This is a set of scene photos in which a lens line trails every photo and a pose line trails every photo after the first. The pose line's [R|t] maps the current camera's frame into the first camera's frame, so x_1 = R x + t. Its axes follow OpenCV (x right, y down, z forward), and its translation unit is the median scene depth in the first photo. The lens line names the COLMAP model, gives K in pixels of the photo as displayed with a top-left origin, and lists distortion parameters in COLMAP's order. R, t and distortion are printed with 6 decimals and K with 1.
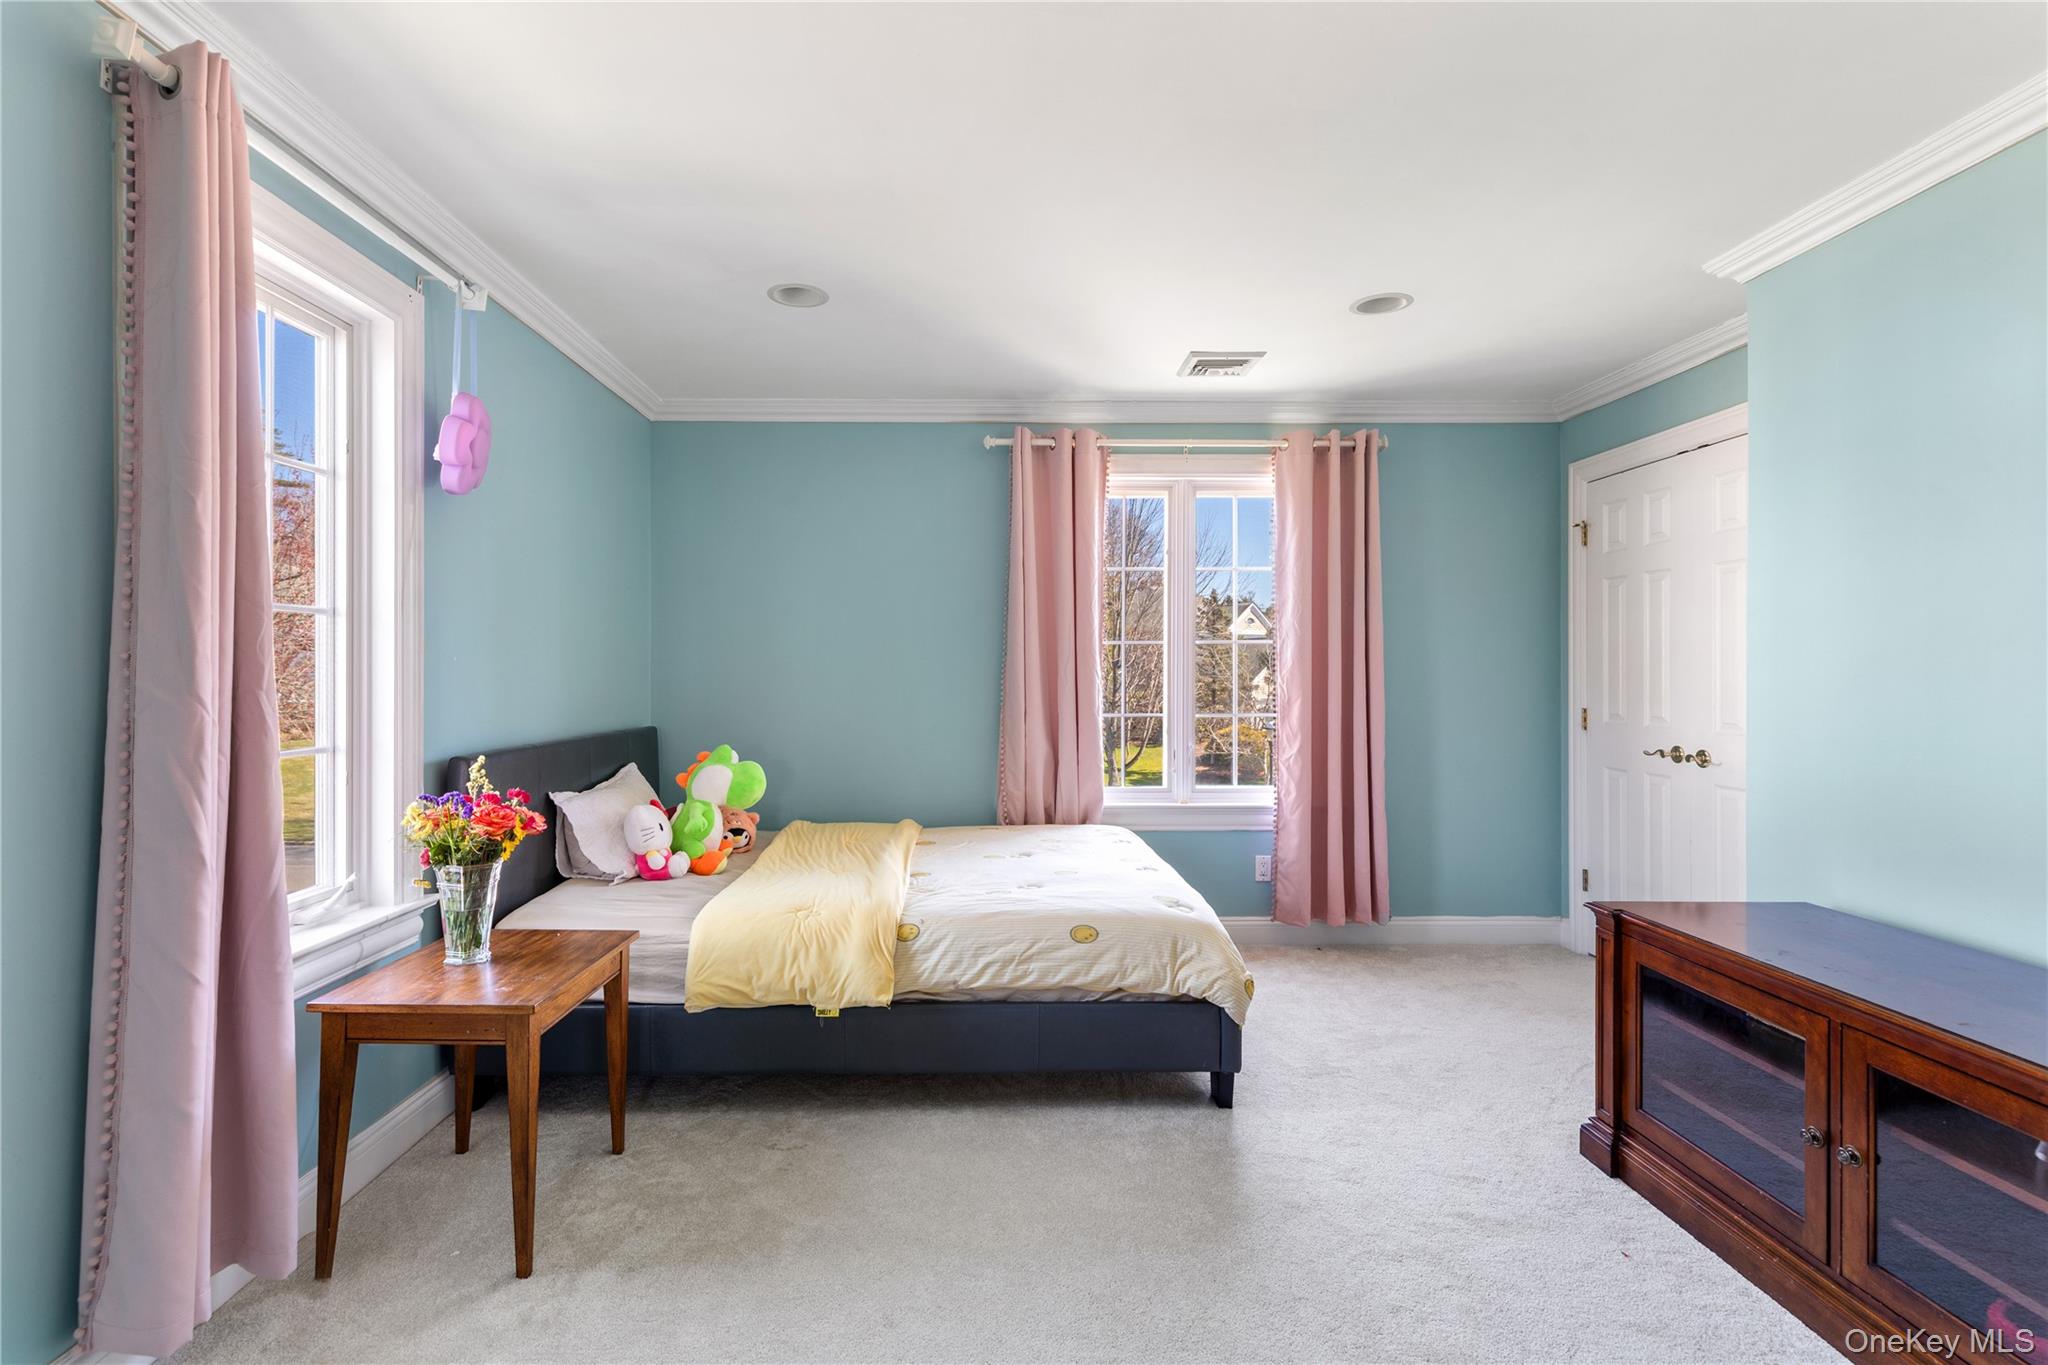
lens RADIAL K [[977.4, 0, 1022.4], [0, 977.4, 676.0], [0, 0, 1]] dist [0.000200, 0.000084]
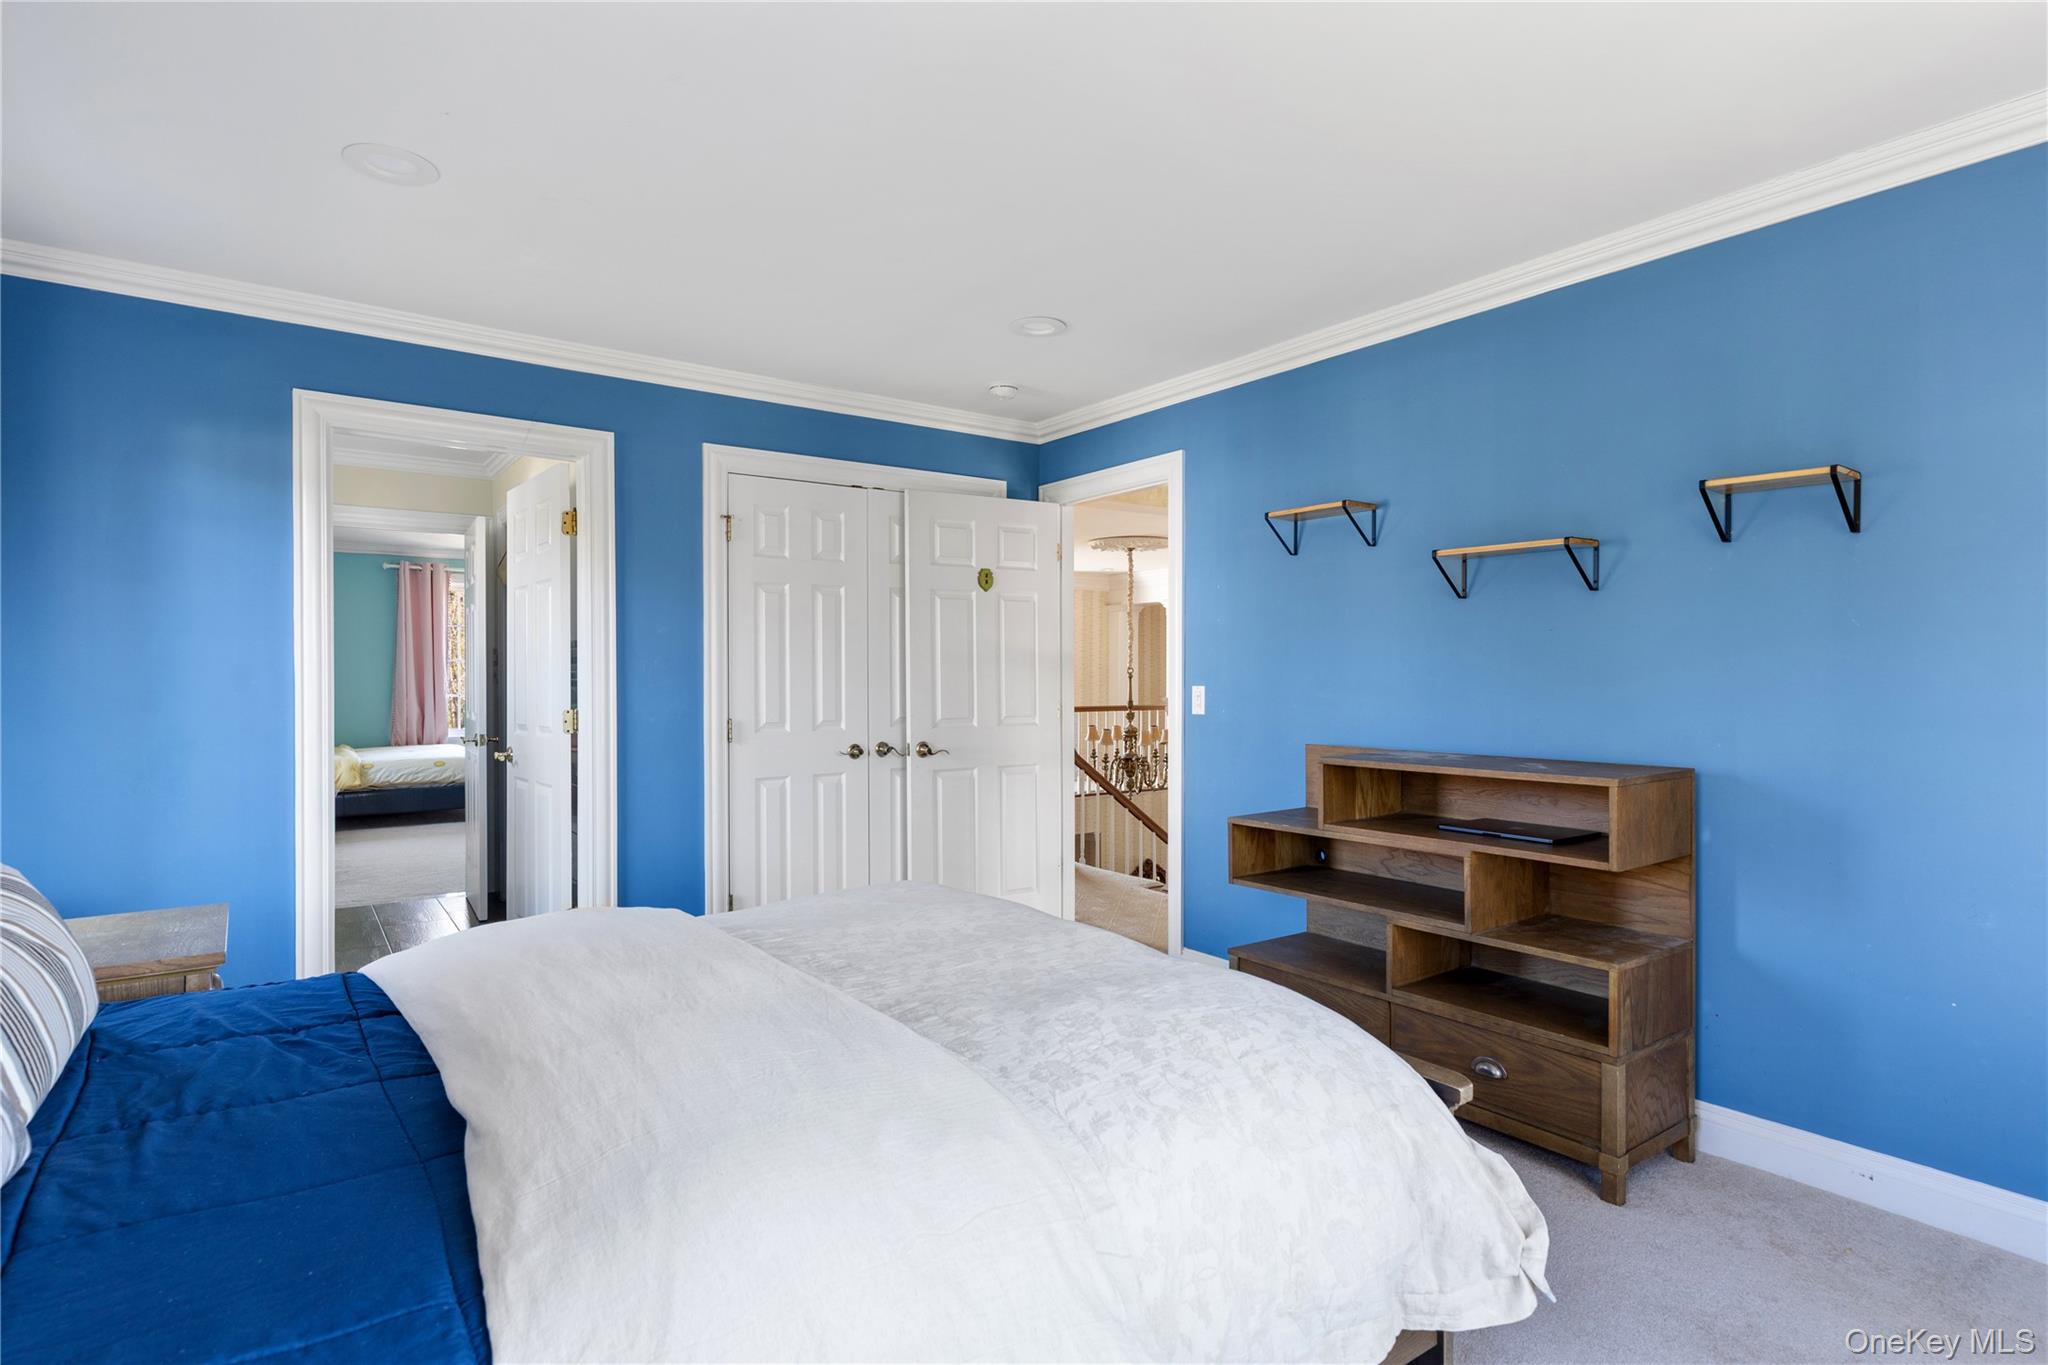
lens RADIAL K [[1078.7, 0, 1033.9], [0, 1078.7, 687.1], [0, 0, 1]] dist [0.004449, 0.000306]
pose [[0.838826, -0.004954, 0.544378, -0.132257], [0.002275, 0.999982, 0.005594, 0.013743], [-0.544396, -0.003454, 0.838821, -1.729207]]
